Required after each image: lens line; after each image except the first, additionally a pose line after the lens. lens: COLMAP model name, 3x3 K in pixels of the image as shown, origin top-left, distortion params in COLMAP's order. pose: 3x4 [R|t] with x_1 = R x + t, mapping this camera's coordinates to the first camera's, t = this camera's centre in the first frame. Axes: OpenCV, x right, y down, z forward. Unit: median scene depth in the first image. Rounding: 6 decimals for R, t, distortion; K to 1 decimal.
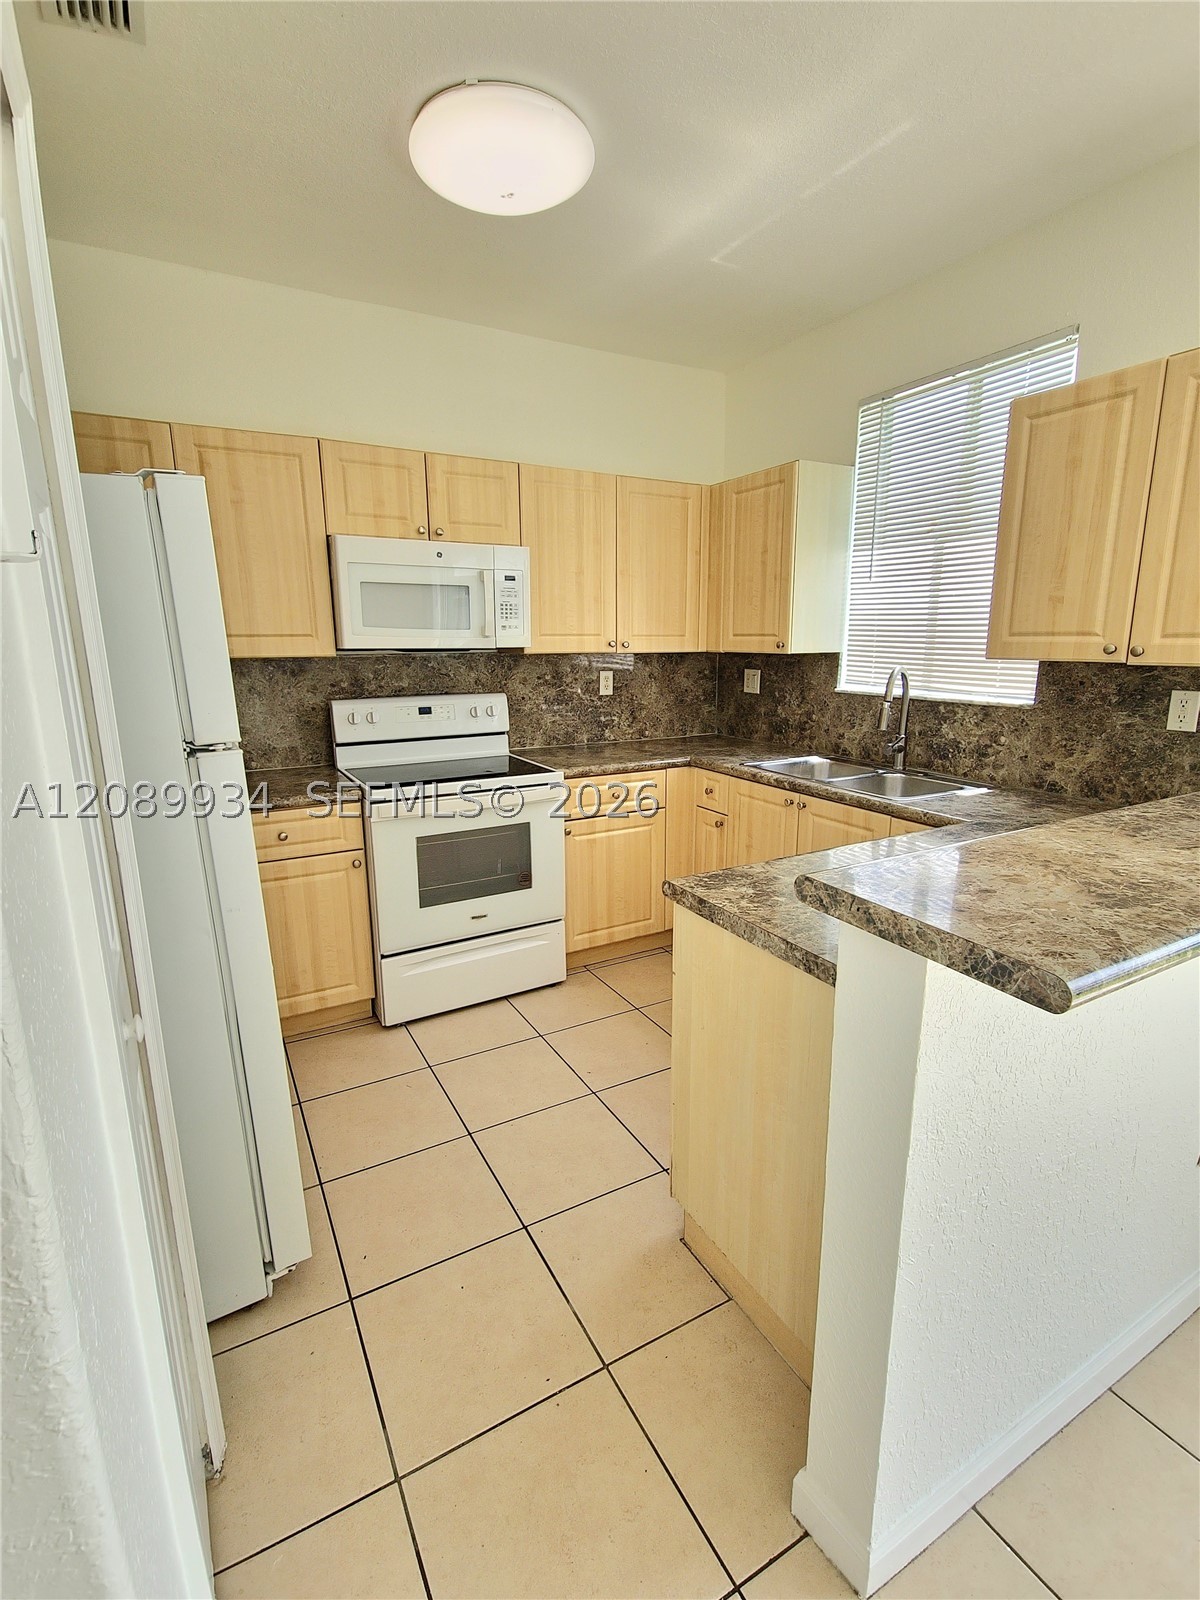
lens RADIAL K [[760.1, 0, 600.2], [0, 760.1, 802.4], [0, 0, 1]] dist [0.010122, -0.000356]
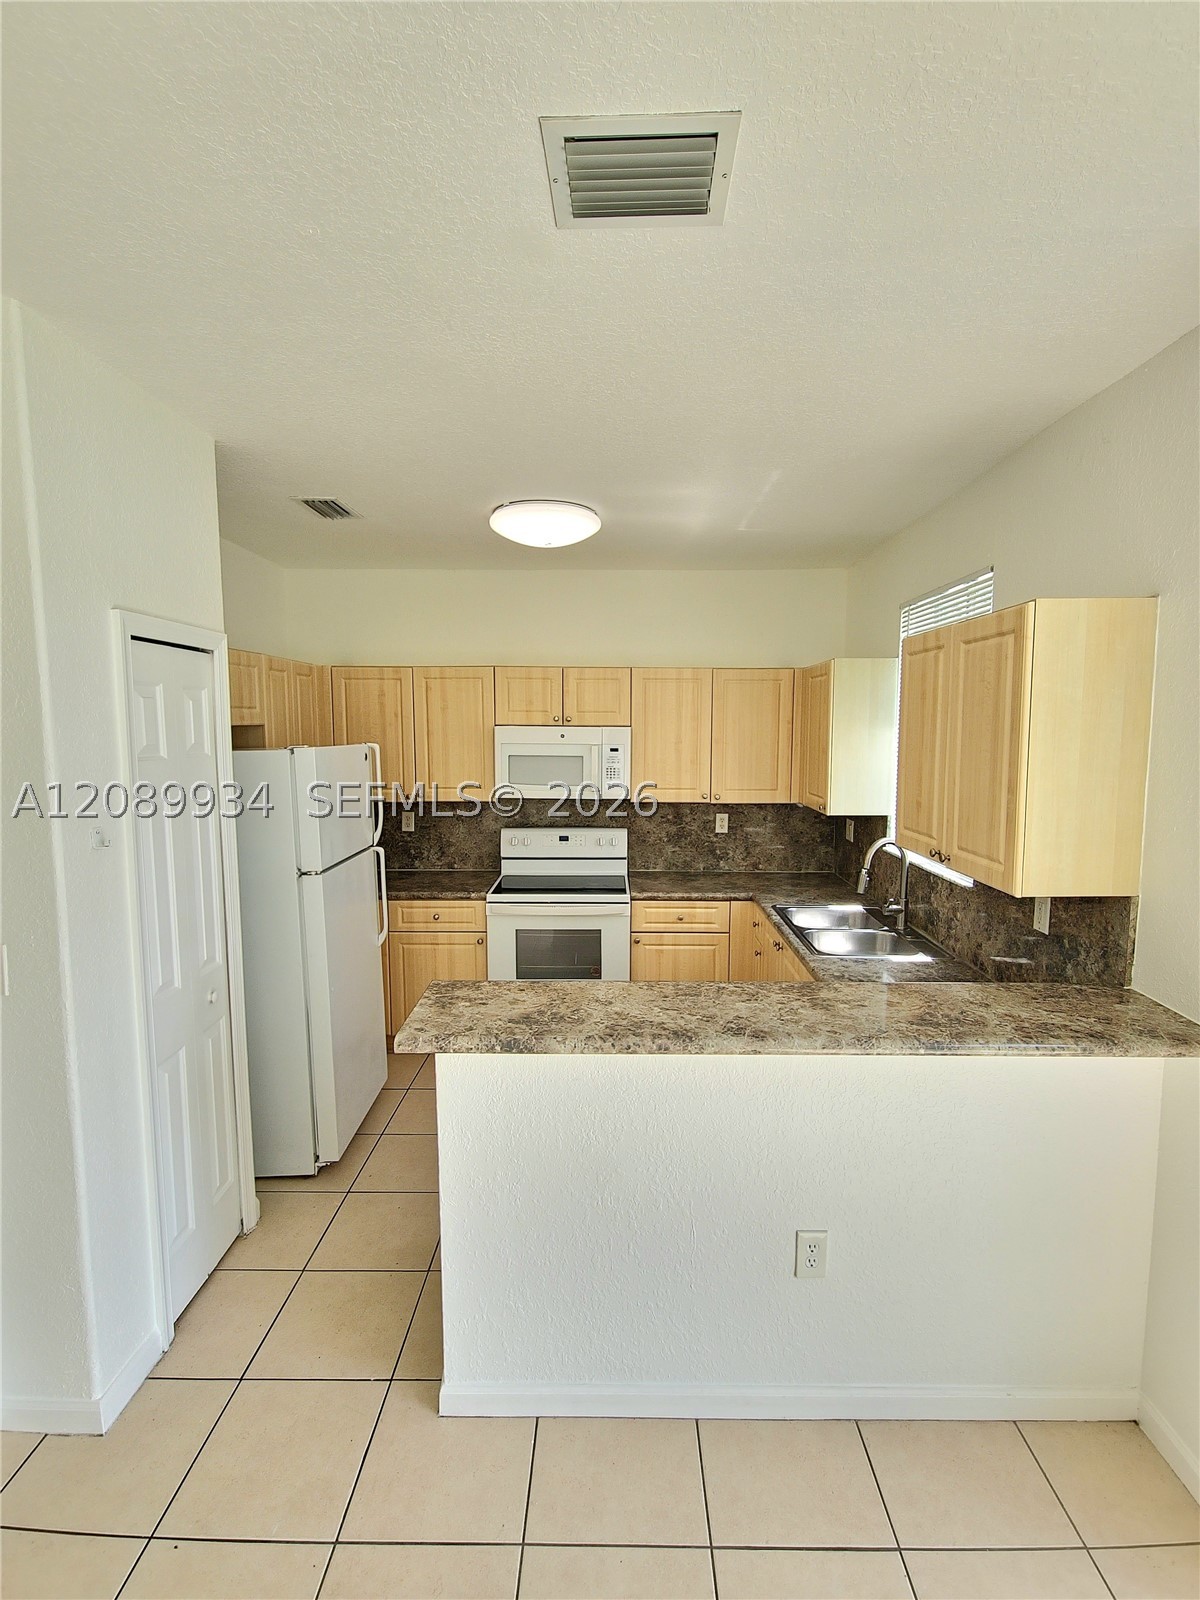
lens RADIAL K [[760.1, 0, 602.3], [0, 760.1, 799.8], [0, 0, 1]] dist [0.010122, -0.000356]
pose [[0.862737, 0.054822, -0.502673, 0.534552], [-0.111700, 0.990209, -0.083718, -0.083283], [0.493162, 0.128376, 0.860413, -0.175640]]
